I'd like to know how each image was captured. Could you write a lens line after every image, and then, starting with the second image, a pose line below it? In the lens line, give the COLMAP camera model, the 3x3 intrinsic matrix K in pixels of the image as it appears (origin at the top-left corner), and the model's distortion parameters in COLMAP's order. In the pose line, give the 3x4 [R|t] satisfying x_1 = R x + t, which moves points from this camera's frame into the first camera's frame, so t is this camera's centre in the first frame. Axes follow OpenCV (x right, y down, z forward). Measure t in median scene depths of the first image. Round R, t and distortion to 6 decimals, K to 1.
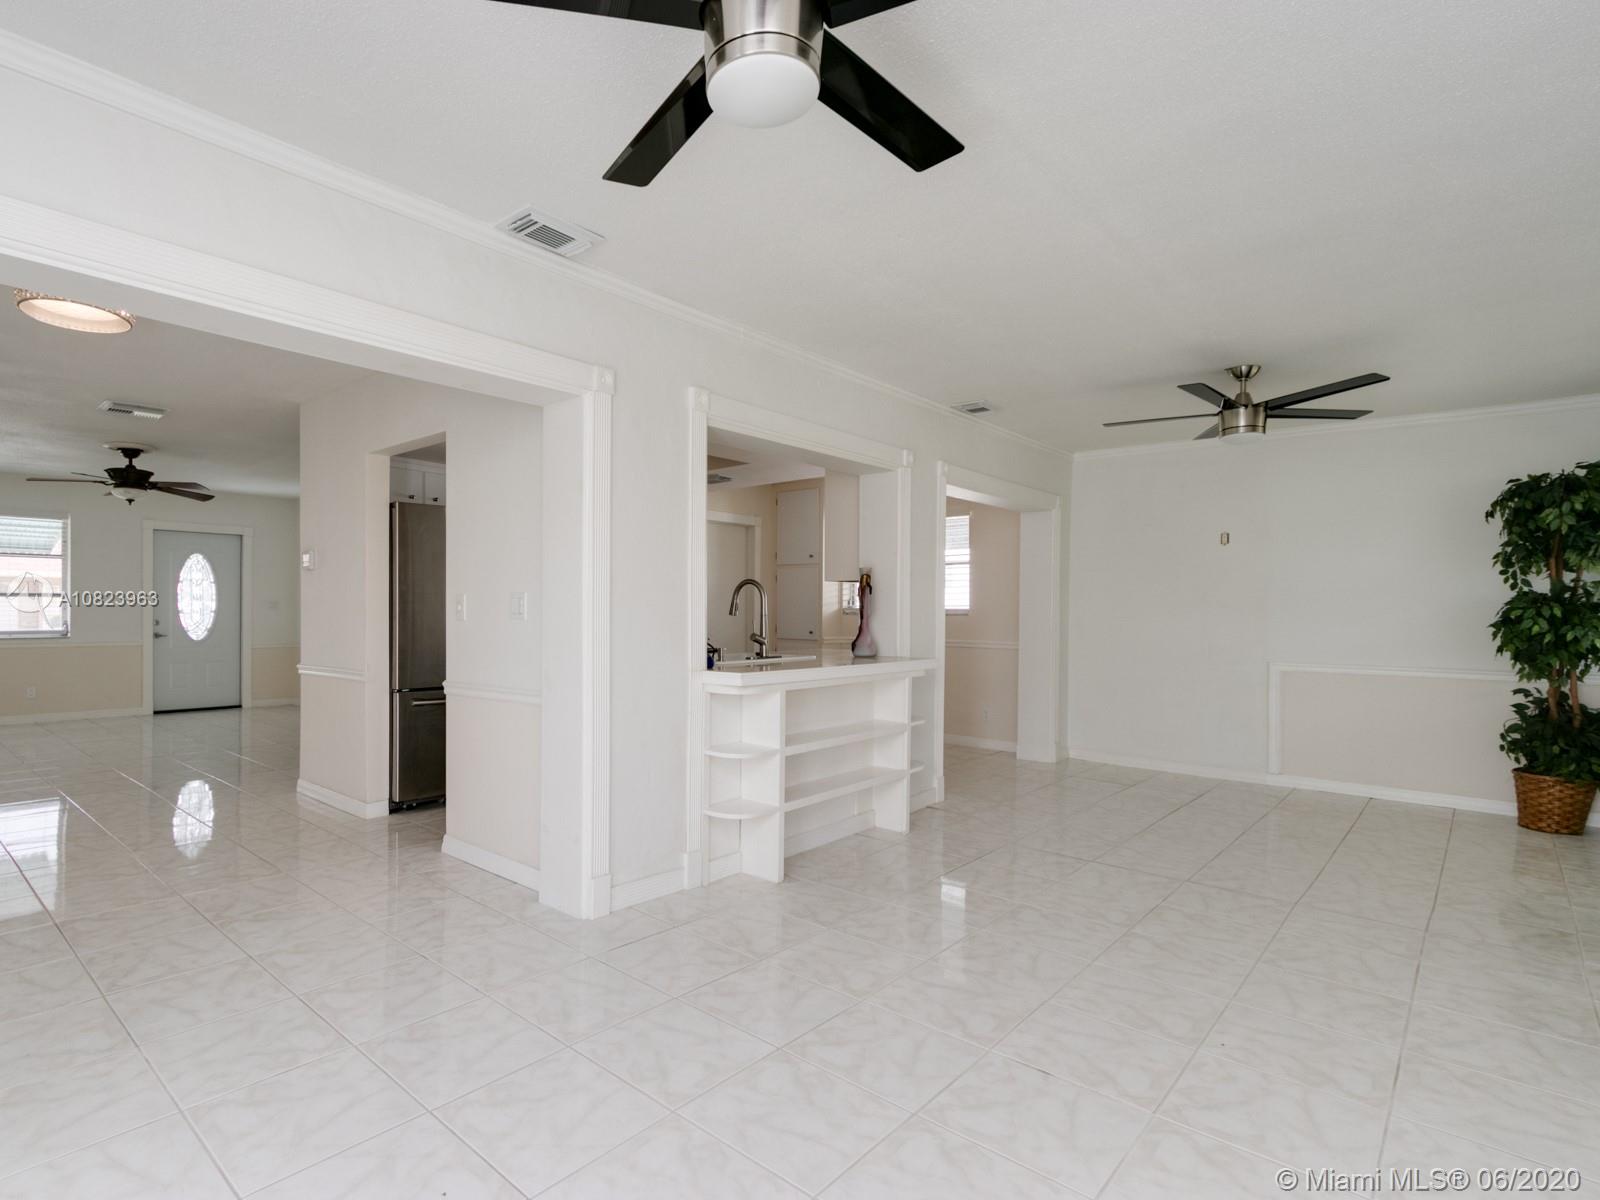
lens RADIAL K [[804.6, 0, 715.7], [0, 804.6, 629.6], [0, 0, 1]] dist [0.006033, -0.000912]
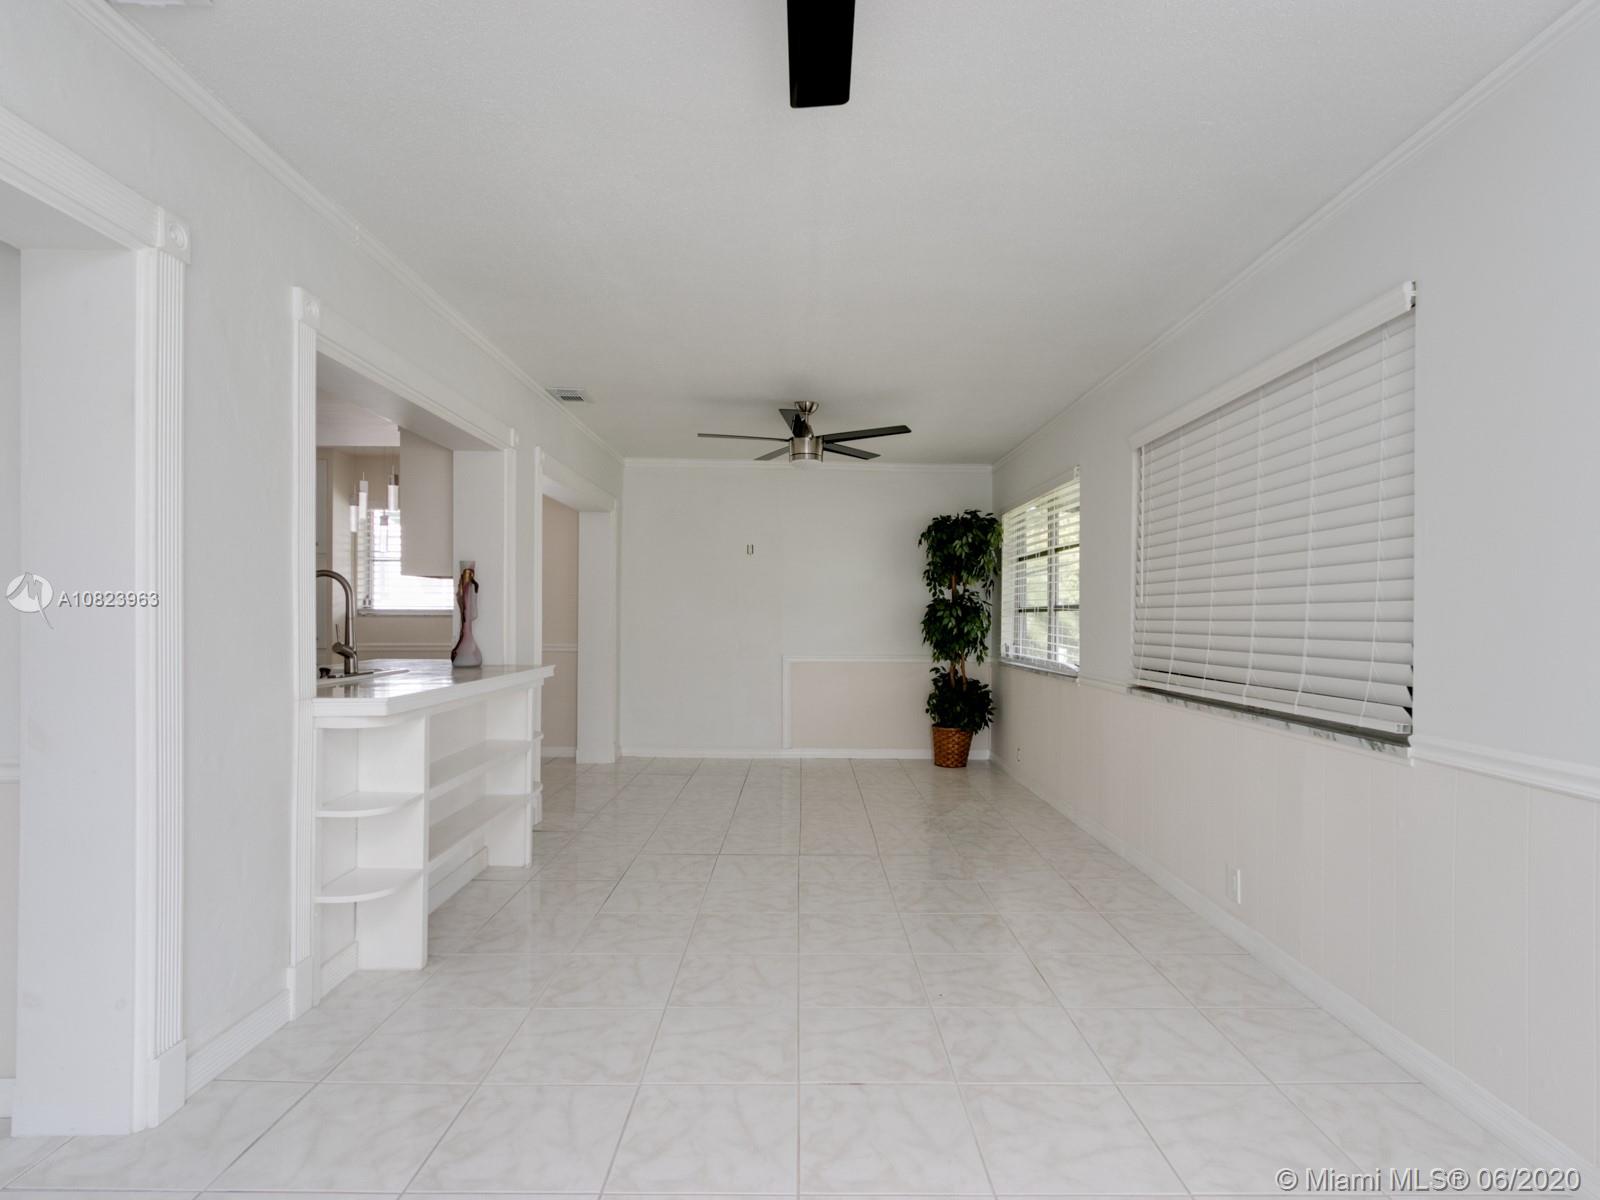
lens RADIAL K [[804.6, 0, 772.0], [0, 804.6, 625.1], [0, 0, 1]] dist [0.006033, -0.000912]
pose [[0.727835, -0.011703, 0.685652, -0.183240], [0.016075, 0.999871, 0.000003, -0.005556], [-0.685563, 0.011020, 0.727929, 0.192914]]
